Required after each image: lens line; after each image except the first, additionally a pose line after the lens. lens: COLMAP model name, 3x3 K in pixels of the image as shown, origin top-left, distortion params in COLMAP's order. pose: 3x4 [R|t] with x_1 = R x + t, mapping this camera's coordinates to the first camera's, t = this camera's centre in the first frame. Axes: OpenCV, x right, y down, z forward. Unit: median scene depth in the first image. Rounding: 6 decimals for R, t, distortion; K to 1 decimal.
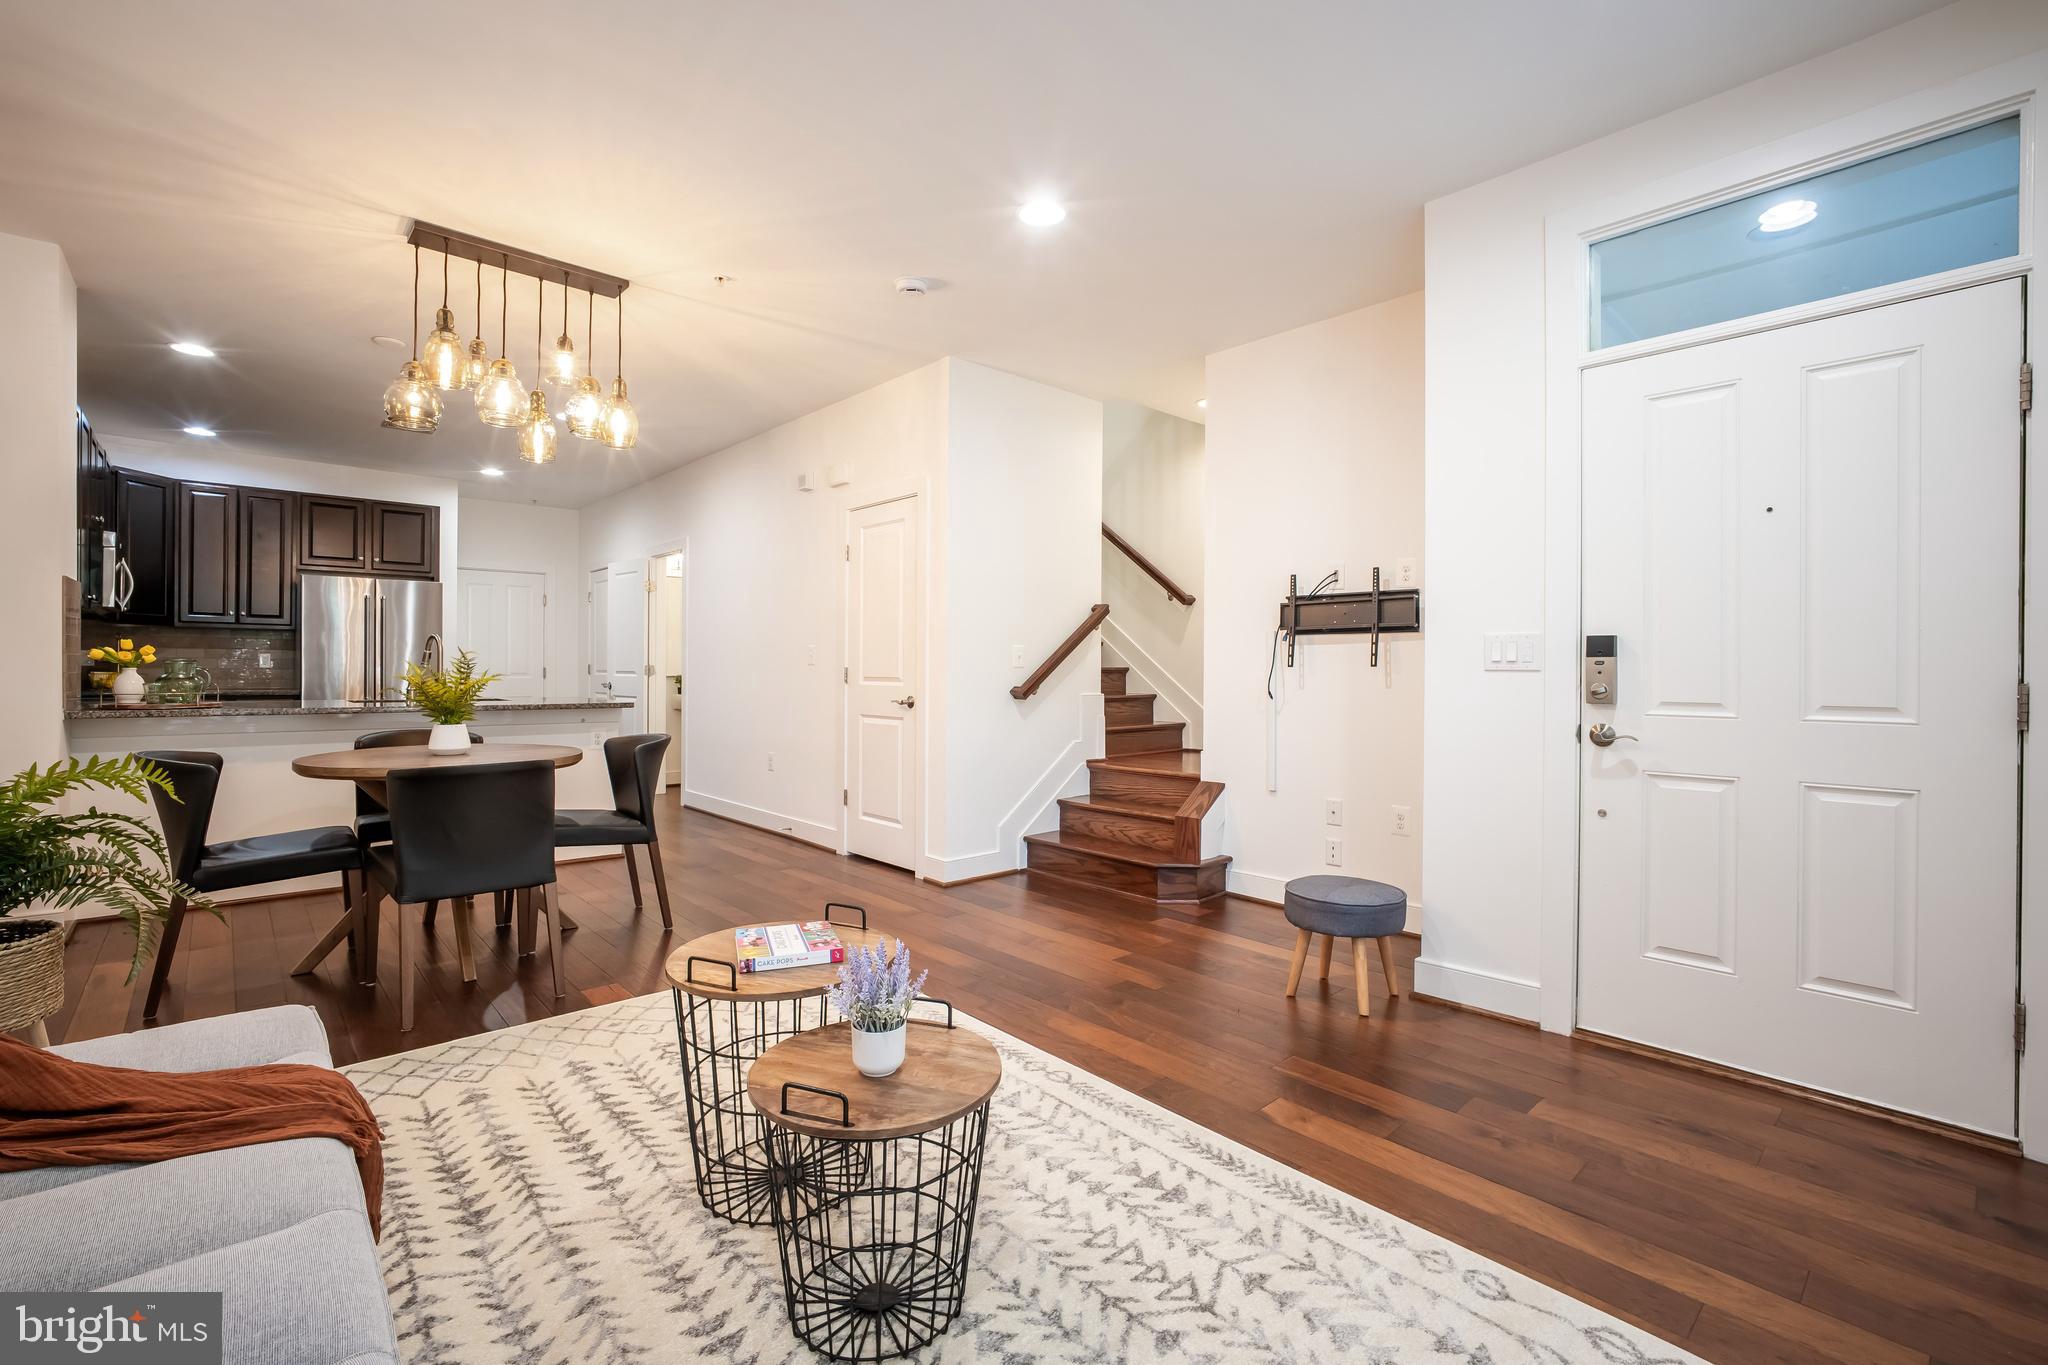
lens RADIAL K [[884.8, 0, 1037.2], [0, 884.8, 676.4], [0, 0, 1]] dist [-0.035693, 0.012304]
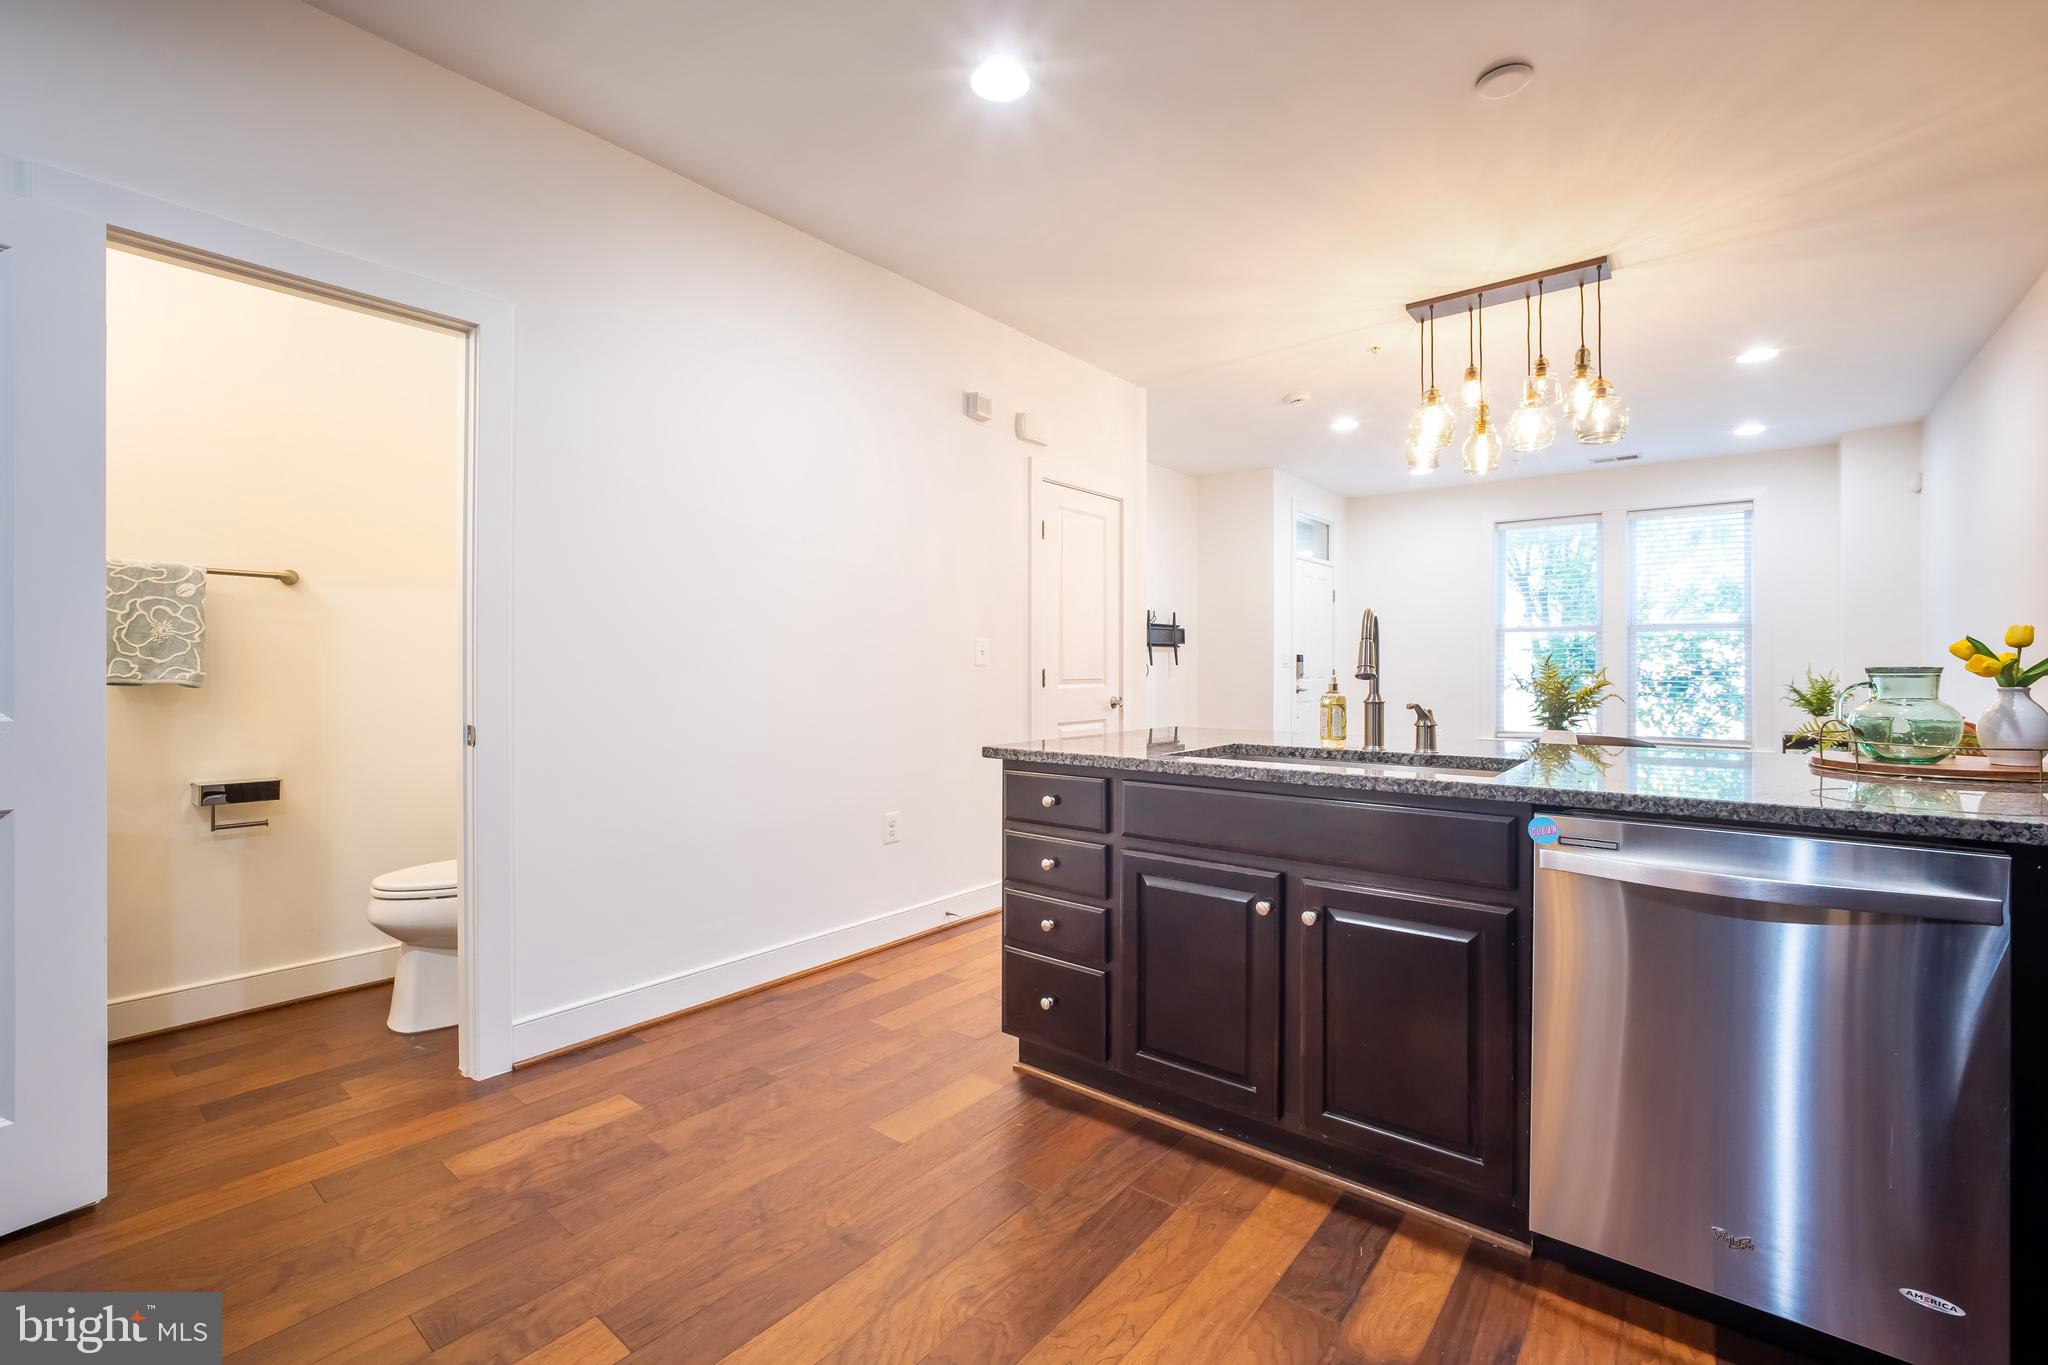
lens RADIAL K [[884.8, 0, 1029.0], [0, 884.8, 660.7], [0, 0, 1]] dist [-0.035693, 0.012304]
pose [[-0.139181, -0.002606, 0.990263, -1.436367], [0.005676, 0.999978, 0.003429, -0.028462], [-0.990251, 0.006098, -0.139163, 1.579432]]
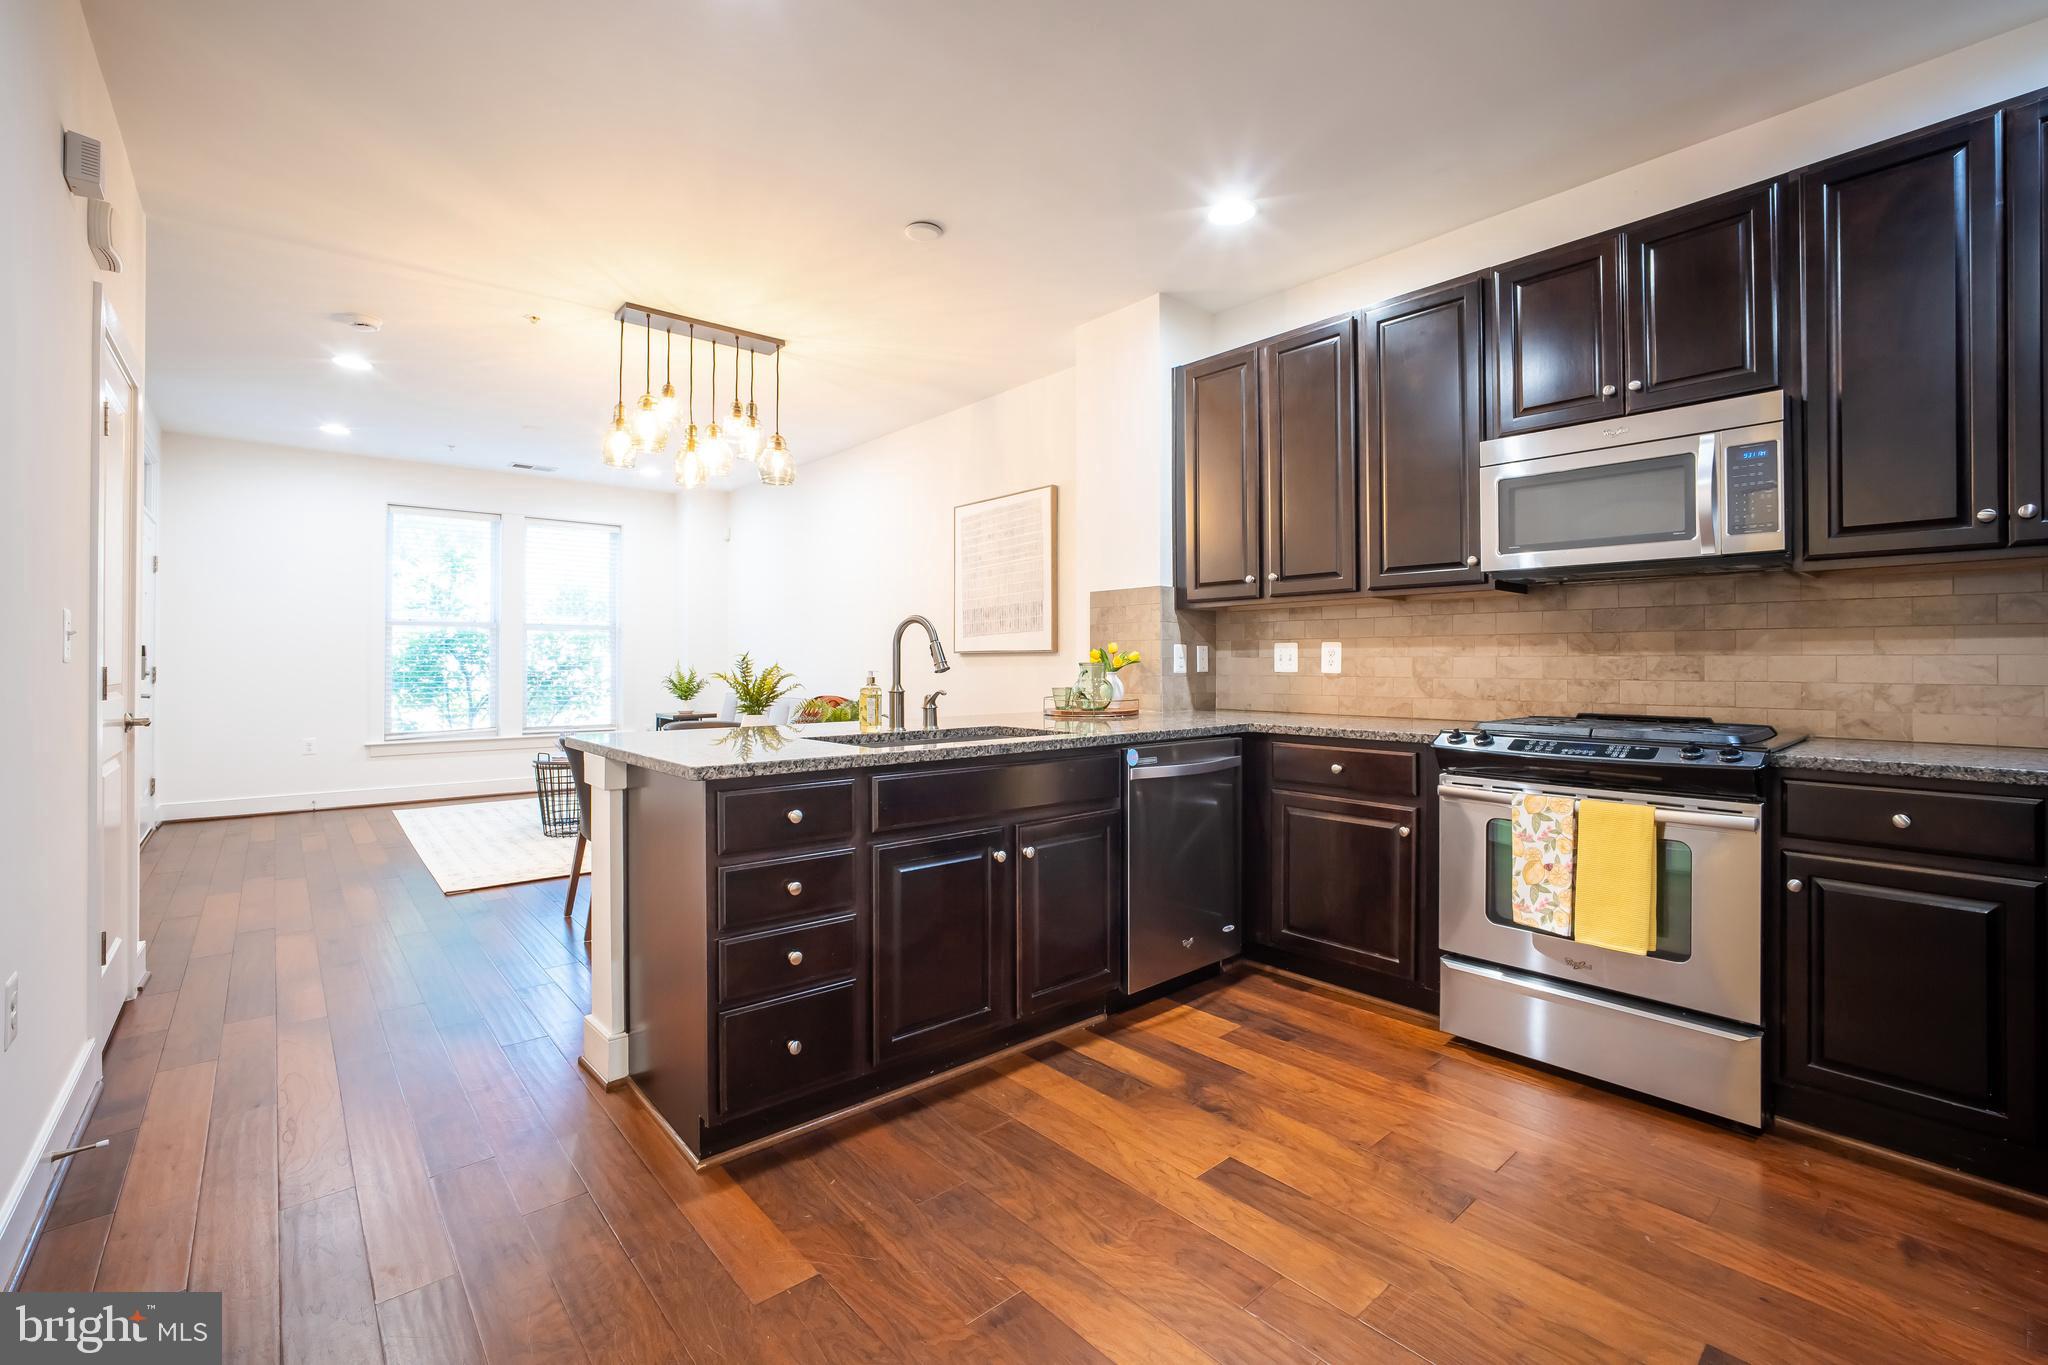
lens RADIAL K [[884.8, 0, 1032.3], [0, 884.8, 657.3], [0, 0, 1]] dist [-0.035693, 0.012304]
pose [[-0.999424, -0.008185, 0.032925, -0.994643], [-0.008097, 0.999963, 0.002798, -0.028469], [-0.032946, 0.002530, -0.999454, 2.010285]]
